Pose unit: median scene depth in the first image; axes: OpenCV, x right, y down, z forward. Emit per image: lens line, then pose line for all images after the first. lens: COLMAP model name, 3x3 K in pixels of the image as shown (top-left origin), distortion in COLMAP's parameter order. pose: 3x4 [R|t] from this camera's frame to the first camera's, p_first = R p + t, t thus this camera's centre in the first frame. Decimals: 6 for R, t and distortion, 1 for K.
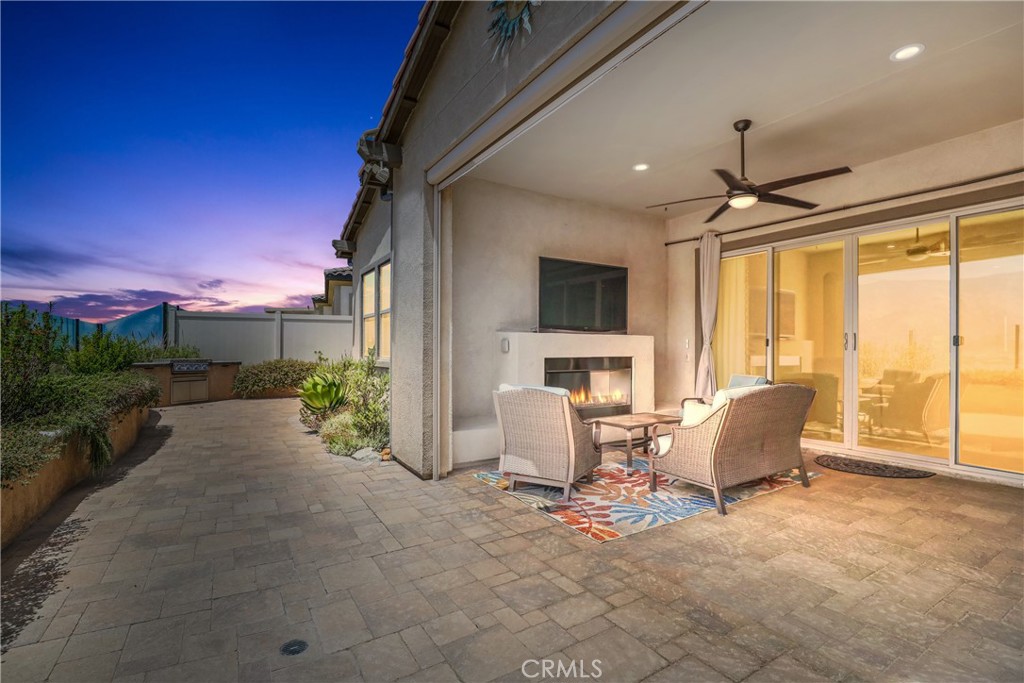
lens RADIAL K [[475.4, 0, 513.5], [0, 475.4, 353.3], [0, 0, 1]] dist [-0.019365, -0.000224]
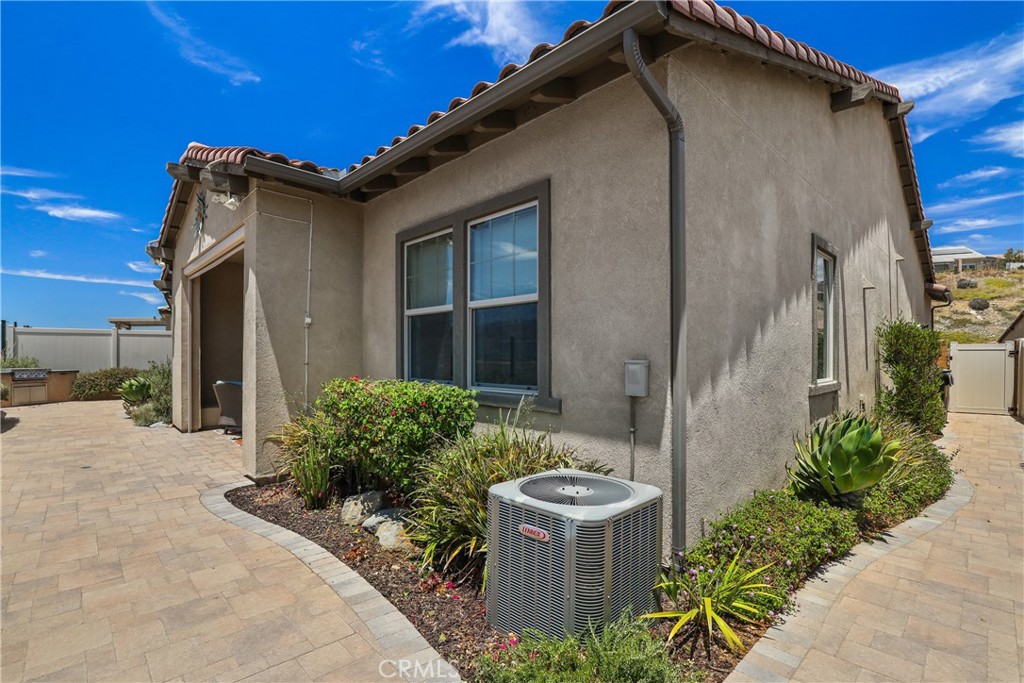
lens RADIAL K [[475.4, 0, 513.5], [0, 475.4, 353.3], [0, 0, 1]] dist [-0.019365, -0.000224]
pose [[0.977084, -0.005967, 0.212772, 0.443529], [0.007347, 0.999957, -0.005697, -0.017749], [-0.212728, 0.007130, 0.977085, -0.700743]]
